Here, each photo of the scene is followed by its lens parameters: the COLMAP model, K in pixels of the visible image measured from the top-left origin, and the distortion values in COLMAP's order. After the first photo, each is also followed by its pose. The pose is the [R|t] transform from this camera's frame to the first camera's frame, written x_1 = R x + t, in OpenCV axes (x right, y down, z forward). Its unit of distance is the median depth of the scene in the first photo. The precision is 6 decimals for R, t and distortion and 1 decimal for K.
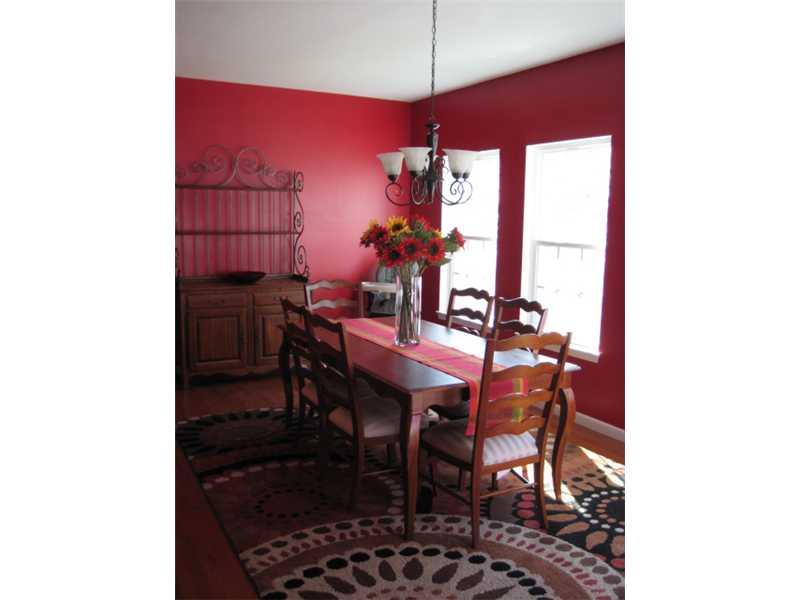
lens RADIAL K [[659.6, 0, 376.7], [0, 659.6, 299.2], [0, 0, 1]] dist [-0.051347, 0.002612]
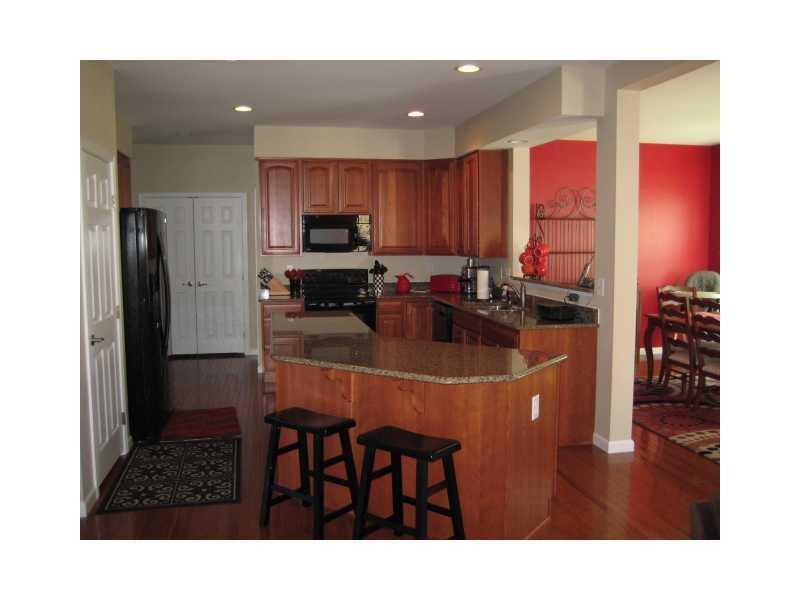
lens RADIAL K [[696.6, 0, 398.7], [0, 696.6, 290.0], [0, 0, 1]] dist [-0.000418, 0.001119]
pose [[0.967610, -0.010713, -0.252221, -0.215280], [-0.002333, 0.998677, -0.051366, 0.051670], [0.252437, 0.050291, 0.966305, -0.472245]]
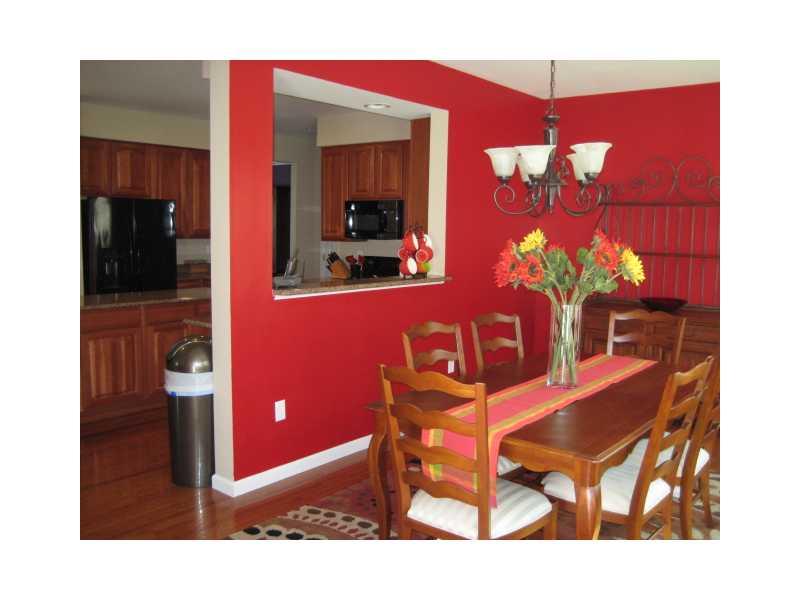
lens RADIAL K [[659.6, 0, 376.7], [0, 659.6, 299.2], [0, 0, 1]] dist [-0.051347, 0.002612]
pose [[0.385305, 0.086546, -0.918722, 0.466064], [-0.125805, 0.991223, 0.040615, -0.027405], [0.914174, 0.099931, 0.392811, 0.307451]]
